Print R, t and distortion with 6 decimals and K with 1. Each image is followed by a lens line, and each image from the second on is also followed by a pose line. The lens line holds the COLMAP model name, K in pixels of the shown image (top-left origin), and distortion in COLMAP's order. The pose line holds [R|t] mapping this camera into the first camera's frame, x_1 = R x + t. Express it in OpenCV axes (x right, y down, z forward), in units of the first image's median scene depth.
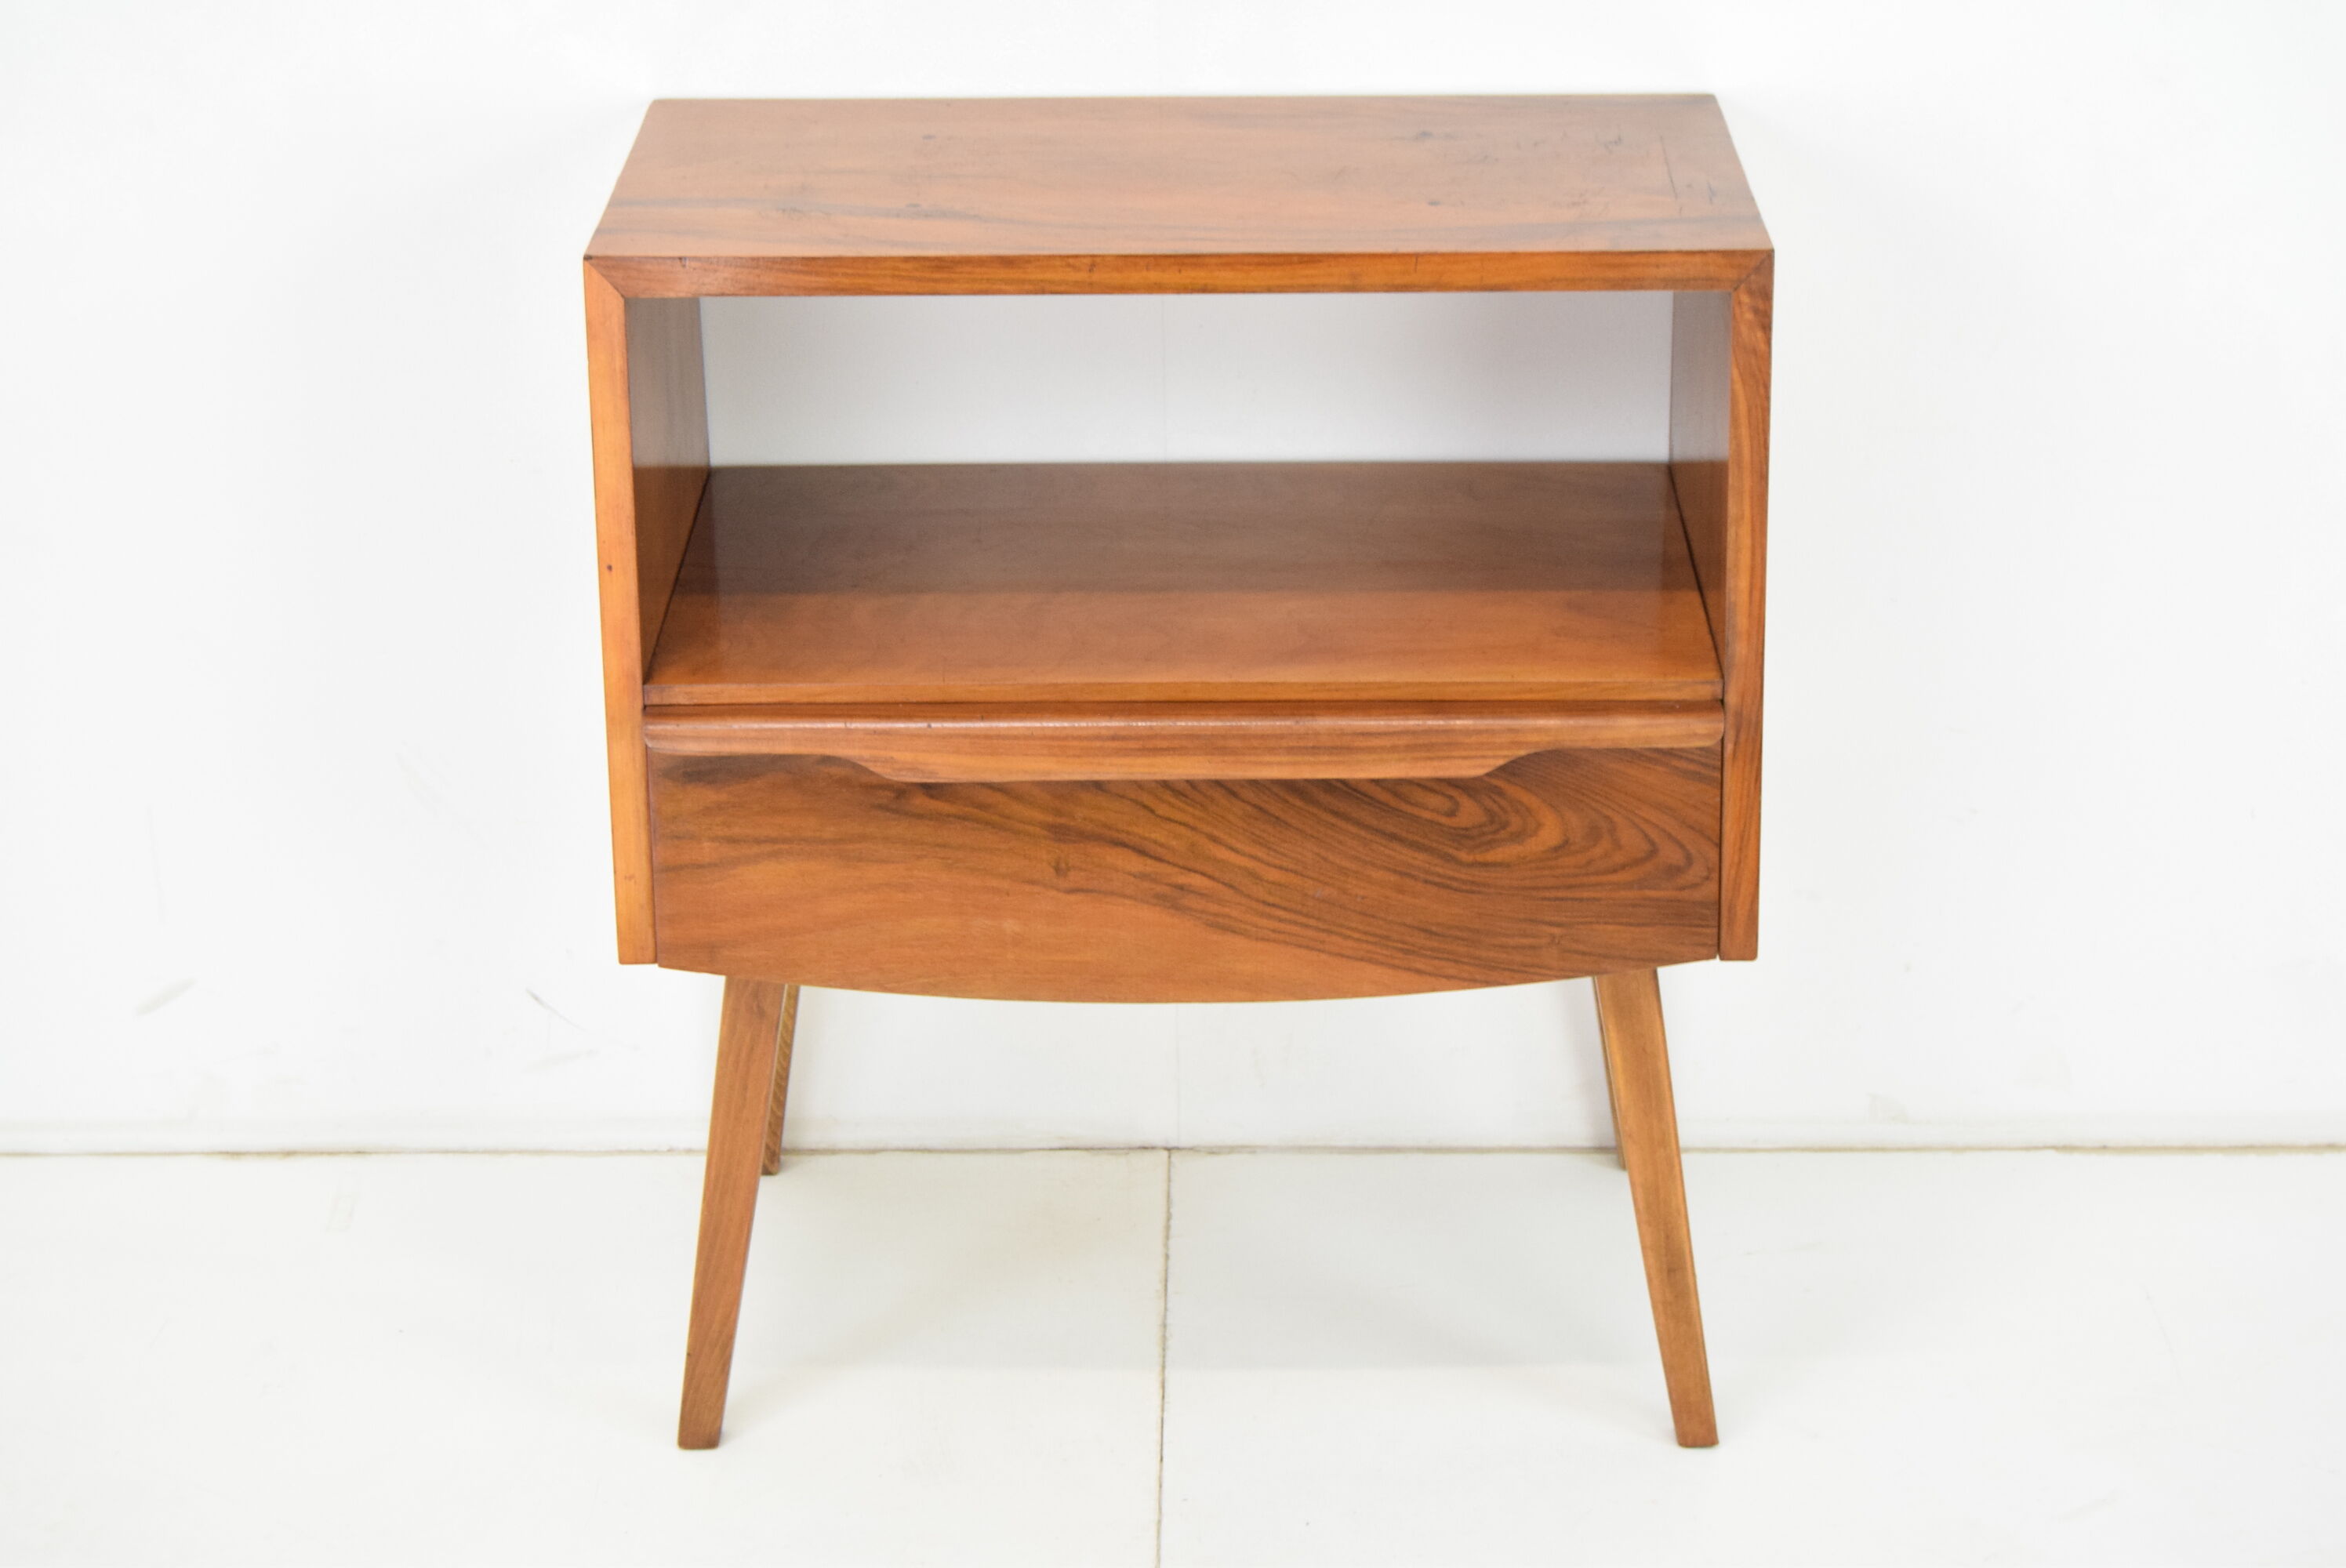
lens RADIAL K [[4234.8, 0, 1173.0], [0, 4234.8, 784.0], [0, 0, 1]] dist [-0.015495, -0.138076]
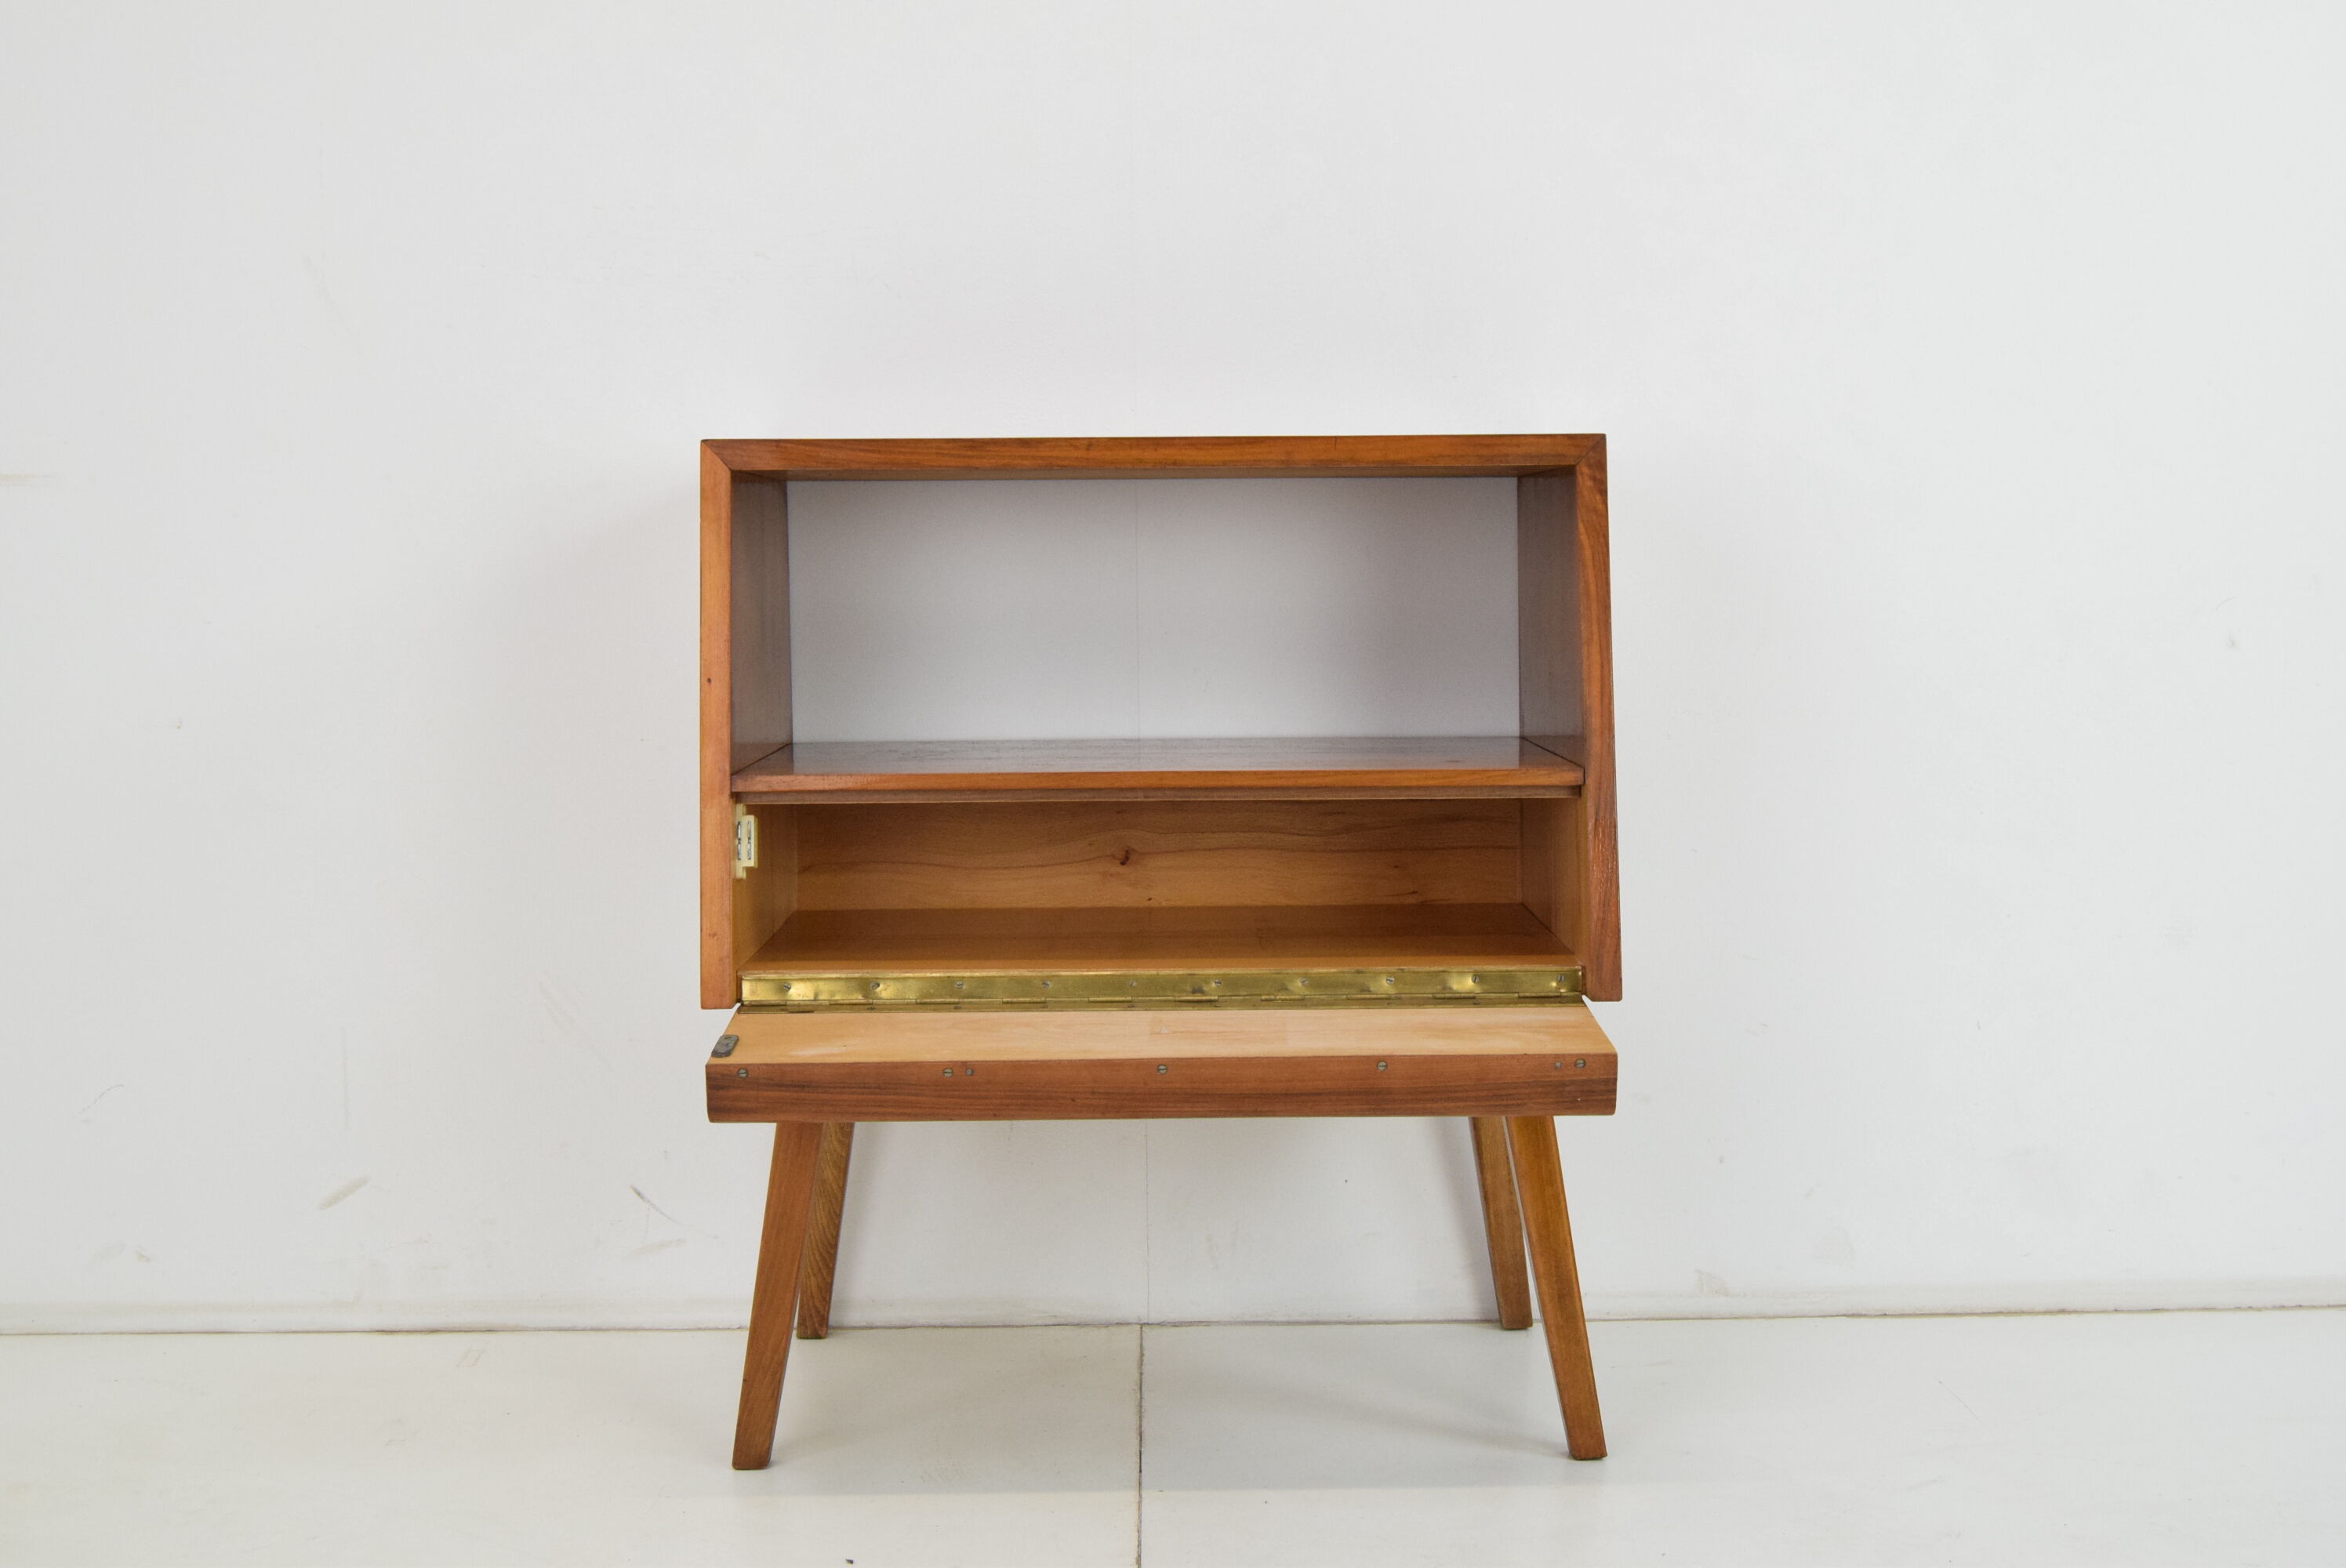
lens RADIAL K [[2721.4, 0, 1173.0], [0, 2721.4, 784.0], [0, 0, 1]] dist [-0.064933, -0.001728]
pose [[0.999735, 0.000384, 0.023005, -0.011978], [0.007580, 0.938539, -0.345090, 0.257649], [-0.021723, 0.345173, 0.938288, 0.236134]]
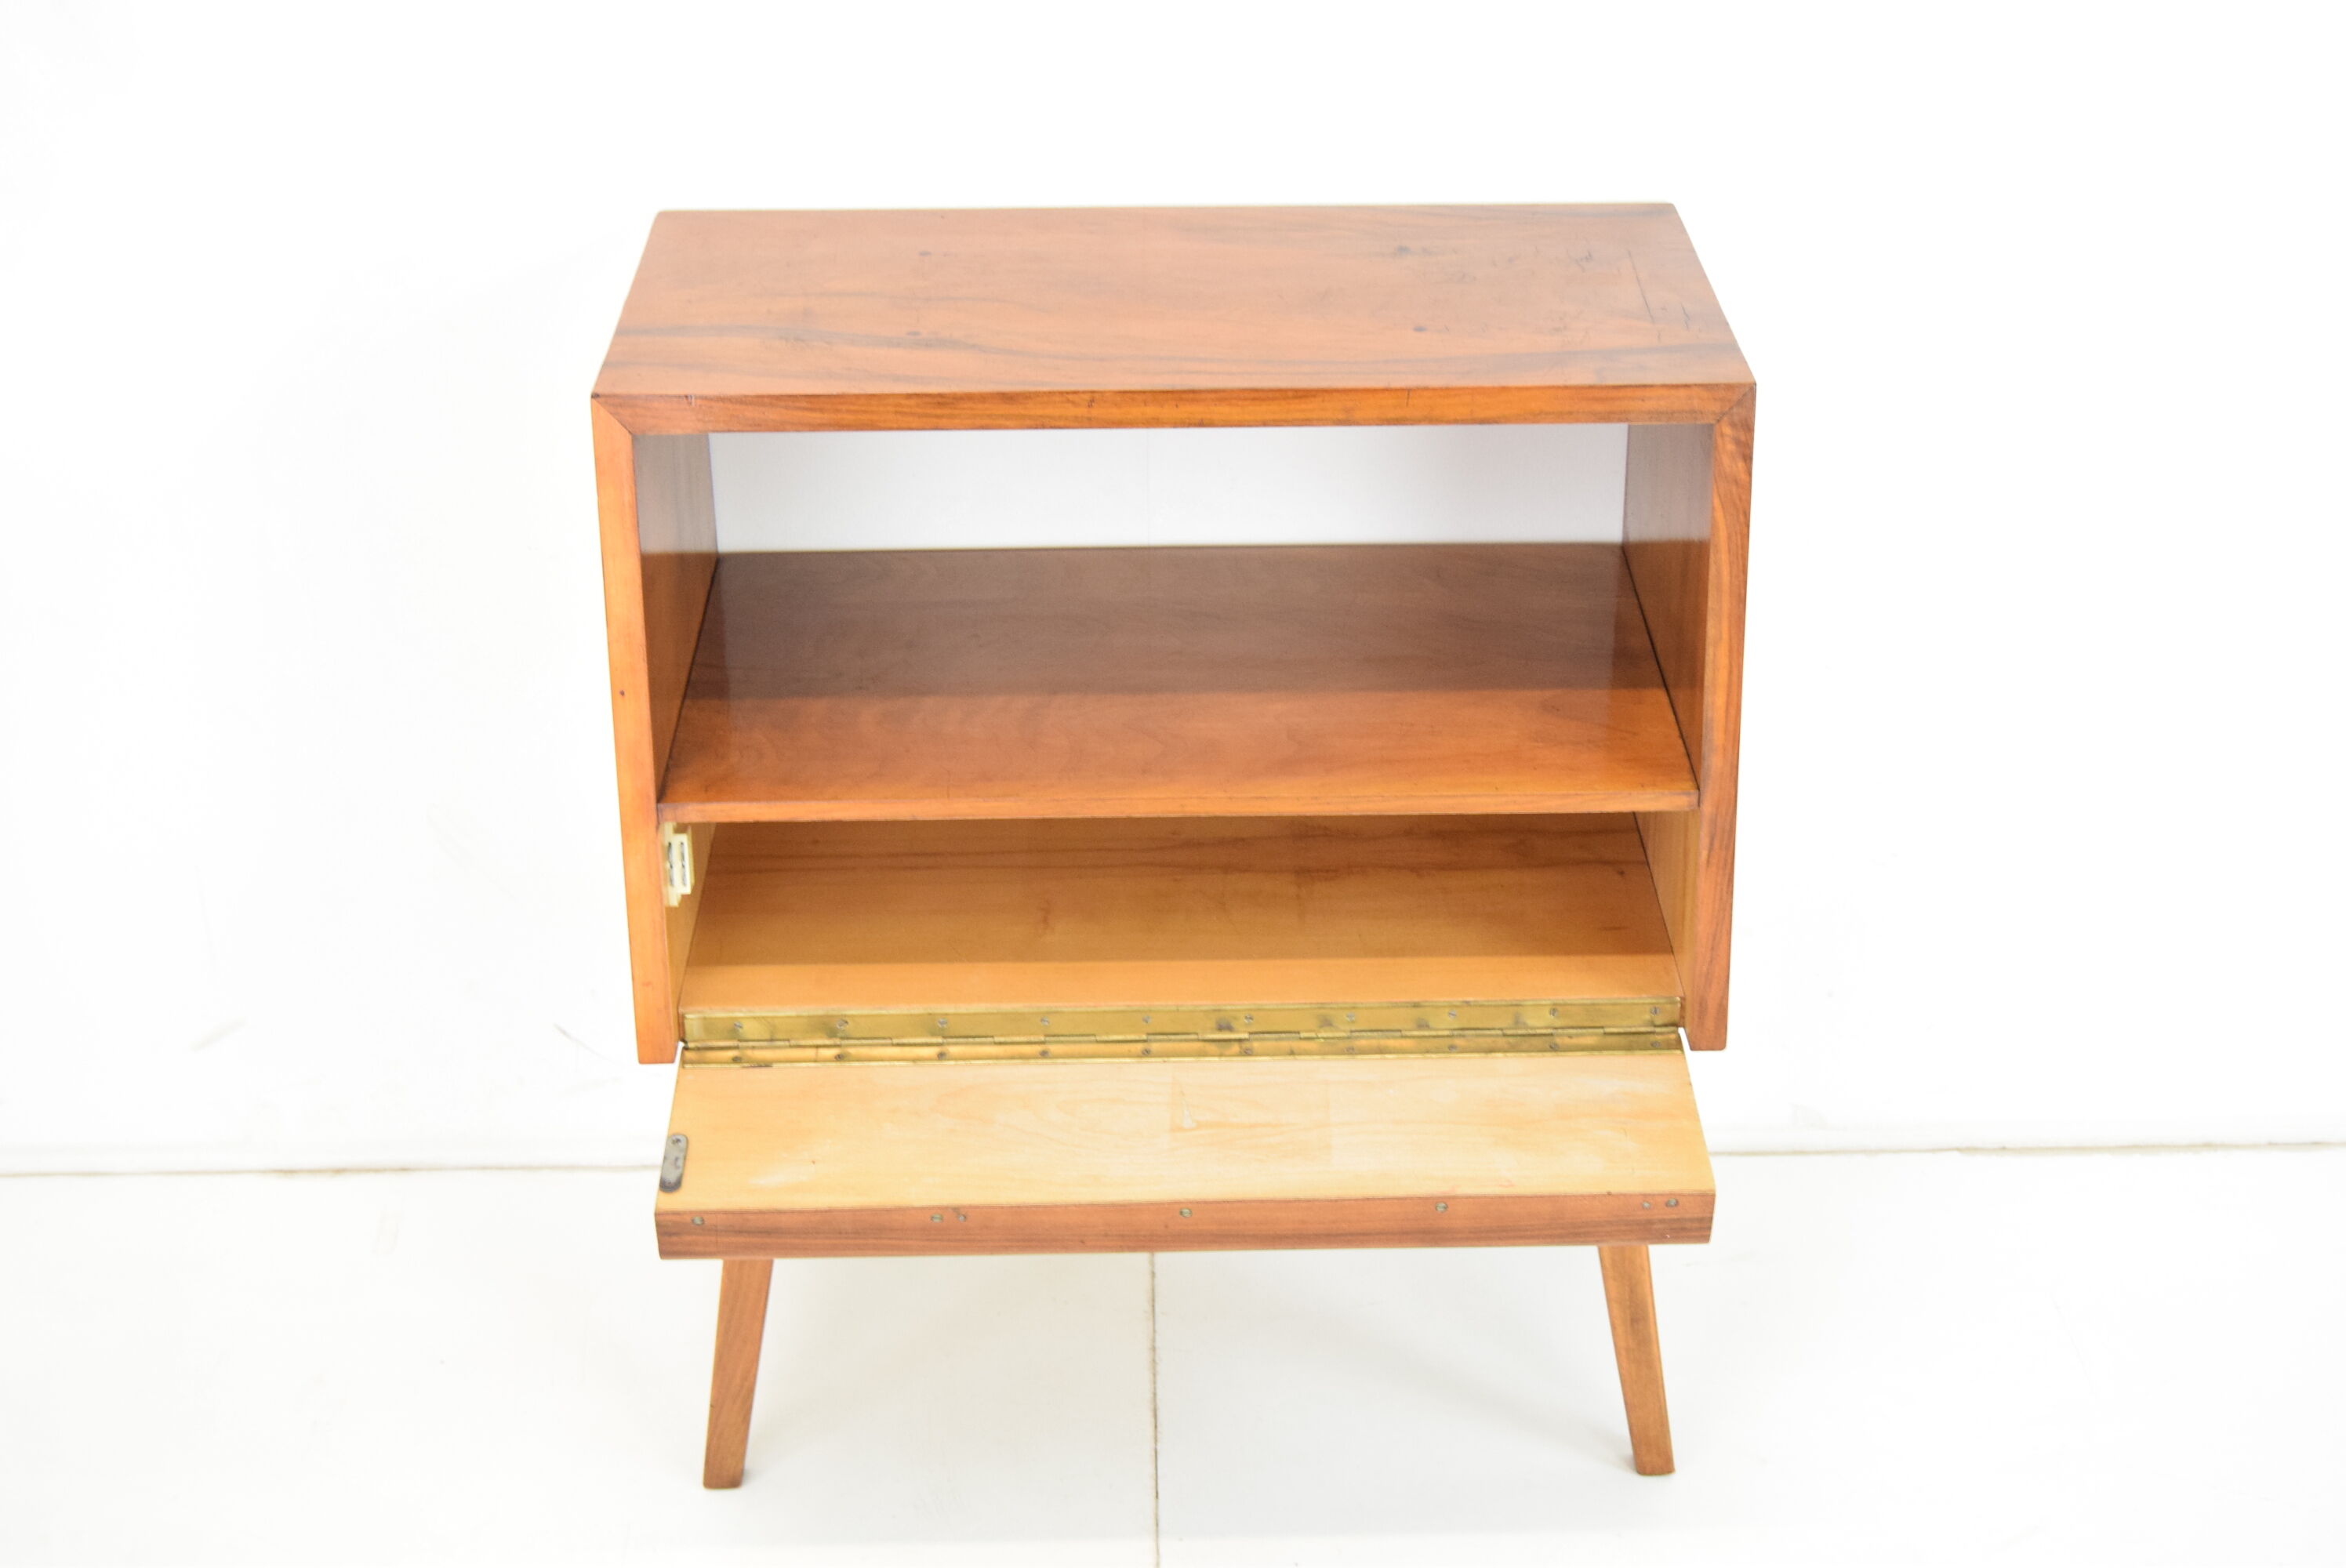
lens RADIAL K [[3312.1, 0, 1173.0], [0, 3312.1, 784.0], [0, 0, 1]] dist [-0.034435, -0.086250]
pose [[0.999598, -0.008558, 0.027041, -0.021003], [0.006770, 0.997829, 0.065505, -0.079610], [-0.027543, -0.065296, 0.997486, 0.190463]]
